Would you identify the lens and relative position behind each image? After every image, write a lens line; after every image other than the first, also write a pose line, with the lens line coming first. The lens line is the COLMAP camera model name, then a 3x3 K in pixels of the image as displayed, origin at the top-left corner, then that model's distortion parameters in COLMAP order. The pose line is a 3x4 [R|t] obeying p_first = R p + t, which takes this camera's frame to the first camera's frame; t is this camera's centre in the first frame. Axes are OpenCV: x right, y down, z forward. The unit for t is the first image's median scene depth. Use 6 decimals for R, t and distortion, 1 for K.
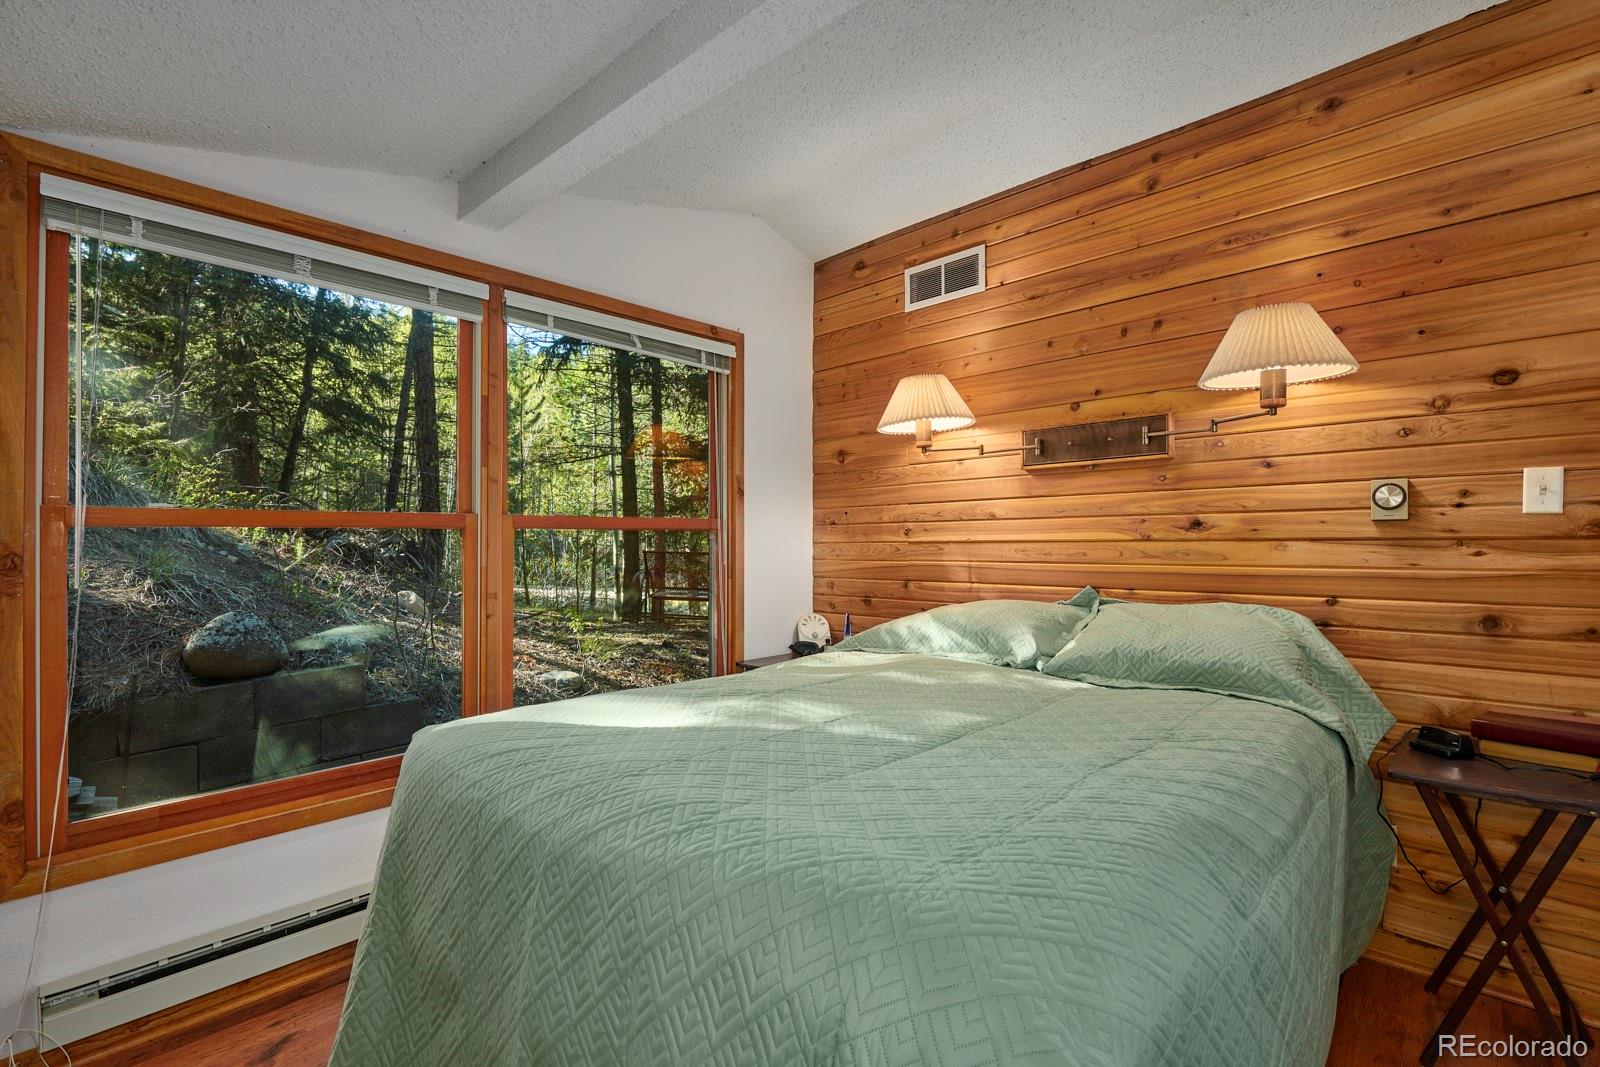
lens RADIAL K [[719.5, 0, 803.2], [0, 719.5, 538.6], [0, 0, 1]] dist [-0.001853, 0.000110]
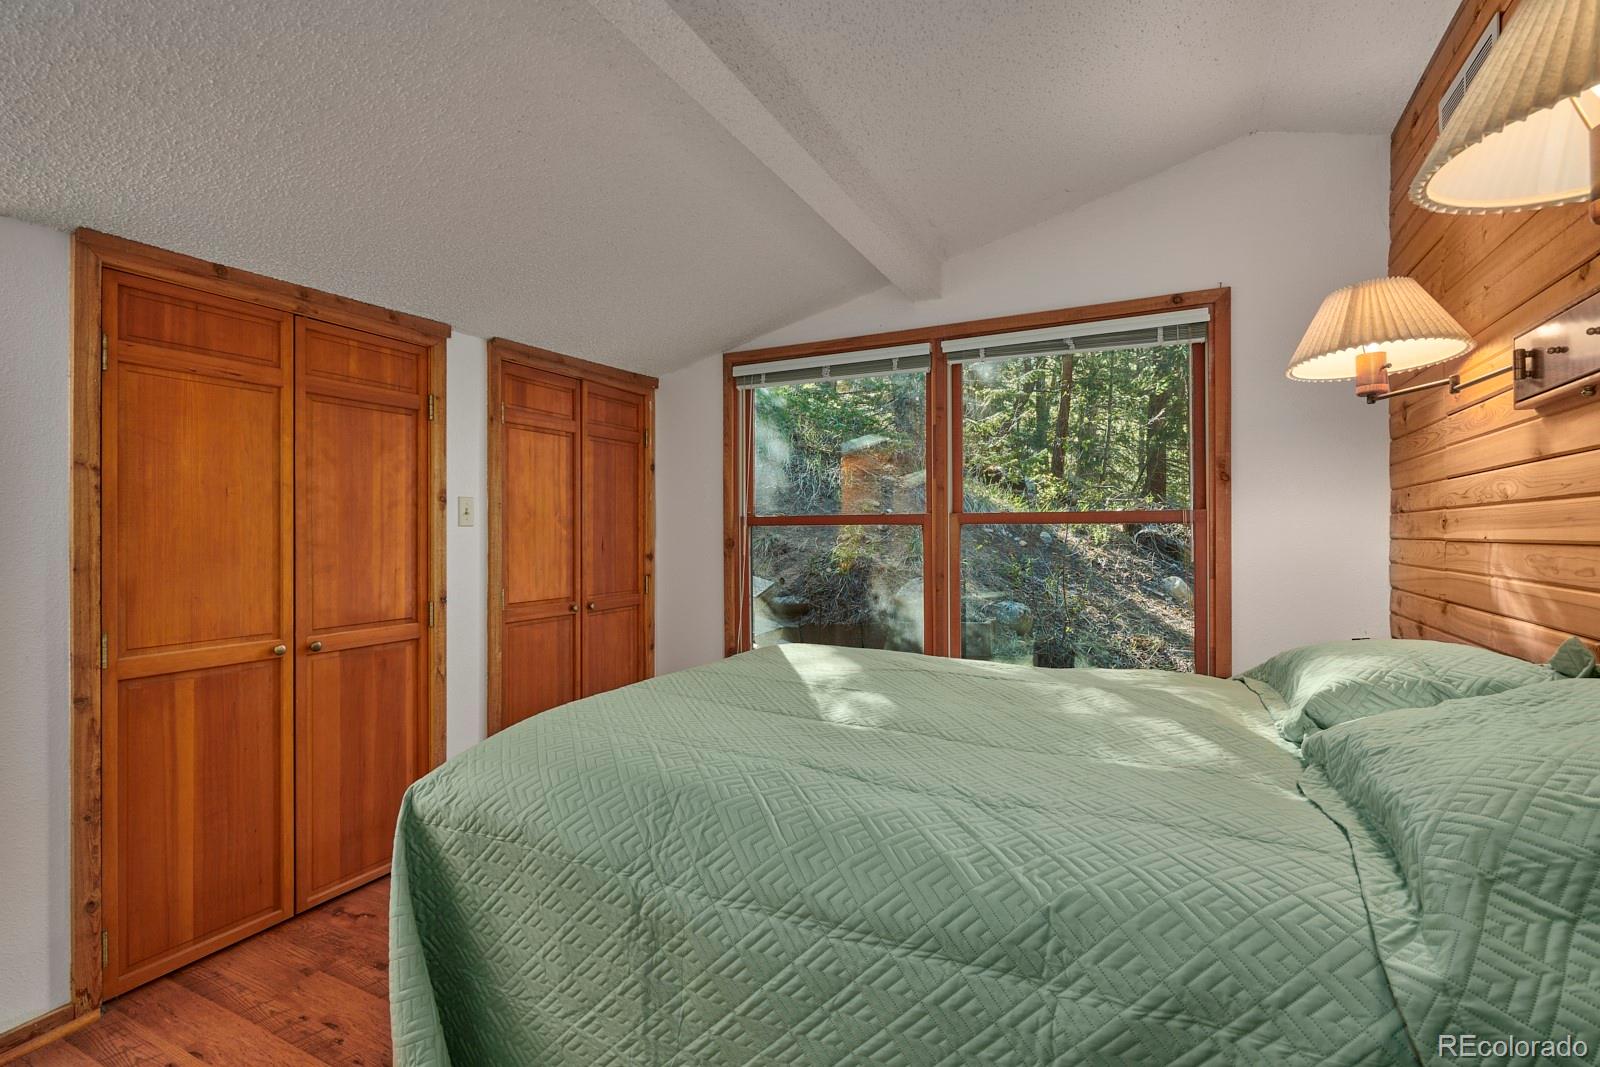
lens RADIAL K [[719.5, 0, 805.0], [0, 719.5, 532.7], [0, 0, 1]] dist [-0.001853, 0.000110]
pose [[0.302125, -0.001005, -0.953268, 0.648010], [0.006127, 0.999981, 0.000887, -0.005550], [0.953249, -0.006108, 0.302126, 0.328860]]
